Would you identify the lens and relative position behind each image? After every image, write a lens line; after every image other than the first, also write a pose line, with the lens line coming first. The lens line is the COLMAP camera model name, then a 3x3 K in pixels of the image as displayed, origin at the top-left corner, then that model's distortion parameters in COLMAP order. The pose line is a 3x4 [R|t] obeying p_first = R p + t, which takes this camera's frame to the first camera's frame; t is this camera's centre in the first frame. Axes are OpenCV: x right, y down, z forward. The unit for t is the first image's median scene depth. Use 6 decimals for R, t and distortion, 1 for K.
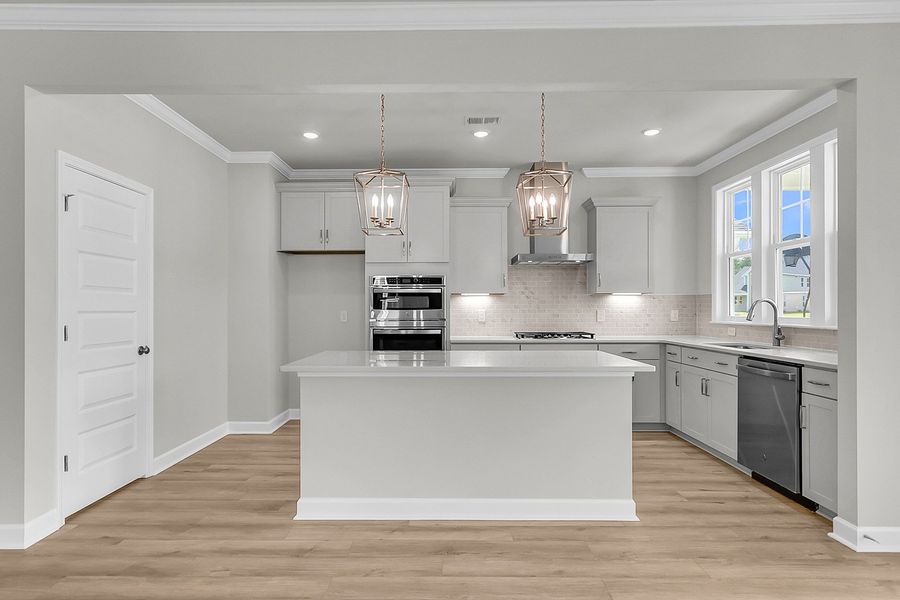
lens RADIAL K [[492.4, 0, 443.6], [0, 492.4, 307.9], [0, 0, 1]] dist [0.002934, -0.001612]
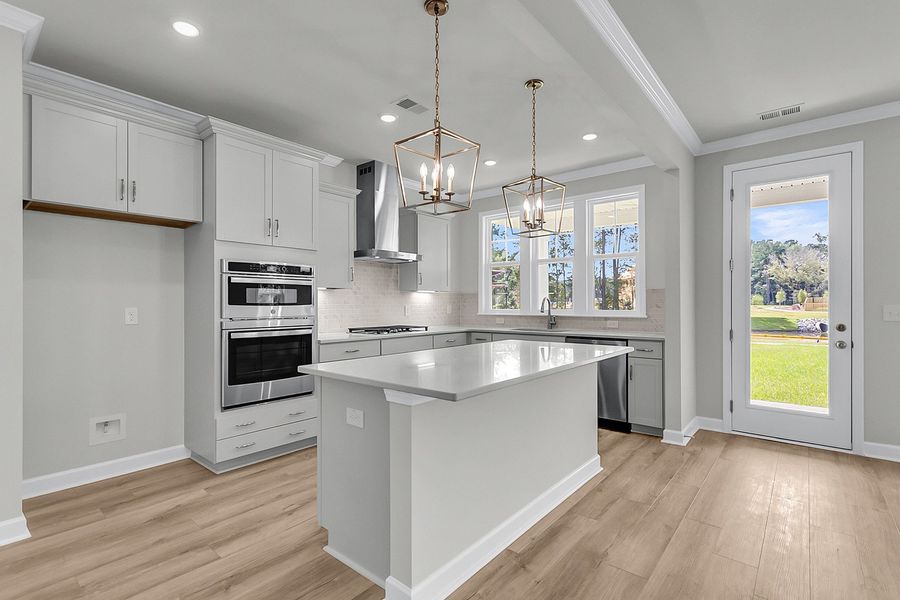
lens RADIAL K [[422.9, 0, 448.4], [0, 422.9, 301.0], [0, 0, 1]] dist [-0.001442, 0.001286]
pose [[0.642981, 0.005500, 0.765862, -0.441823], [-0.000661, 0.999978, -0.006626, 0.000904], [-0.765881, 0.003754, 0.642971, 0.374502]]
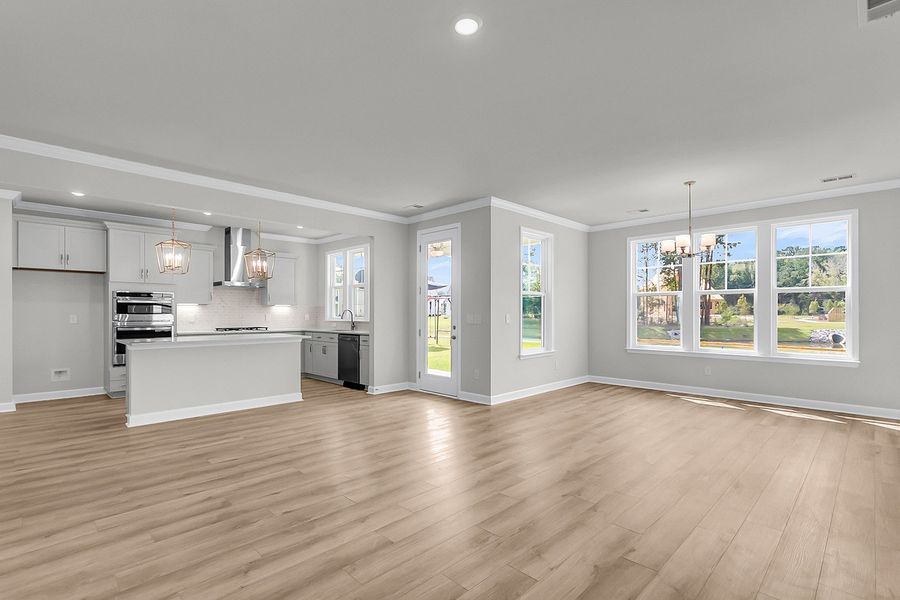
lens RADIAL K [[422.9, 0, 444.2], [0, 422.9, 313.0], [0, 0, 1]] dist [-0.001442, 0.001286]
pose [[0.698300, 0.002636, 0.715800, -0.386554], [-0.003100, 0.999995, -0.000658, -0.002073], [-0.715798, -0.001760, 0.698305, -0.603690]]
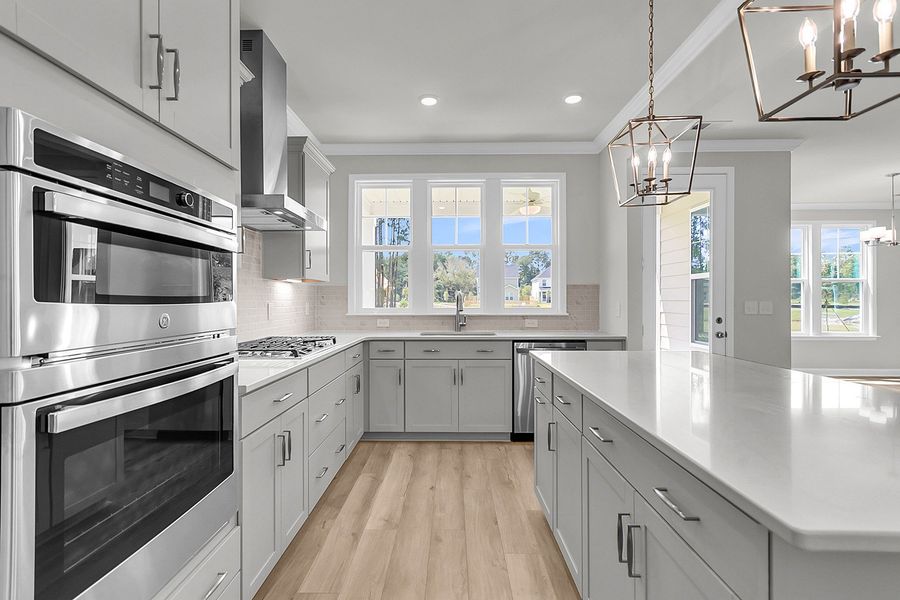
lens RADIAL K [[422.9, 0, 448.1], [0, 422.9, 302.3], [0, 0, 1]] dist [-0.001442, 0.001286]
pose [[0.004371, -0.001284, 0.999990, -0.318914], [-0.000874, 0.999999, 0.001288, 0.003237], [-0.999990, -0.000879, 0.004369, 0.912128]]
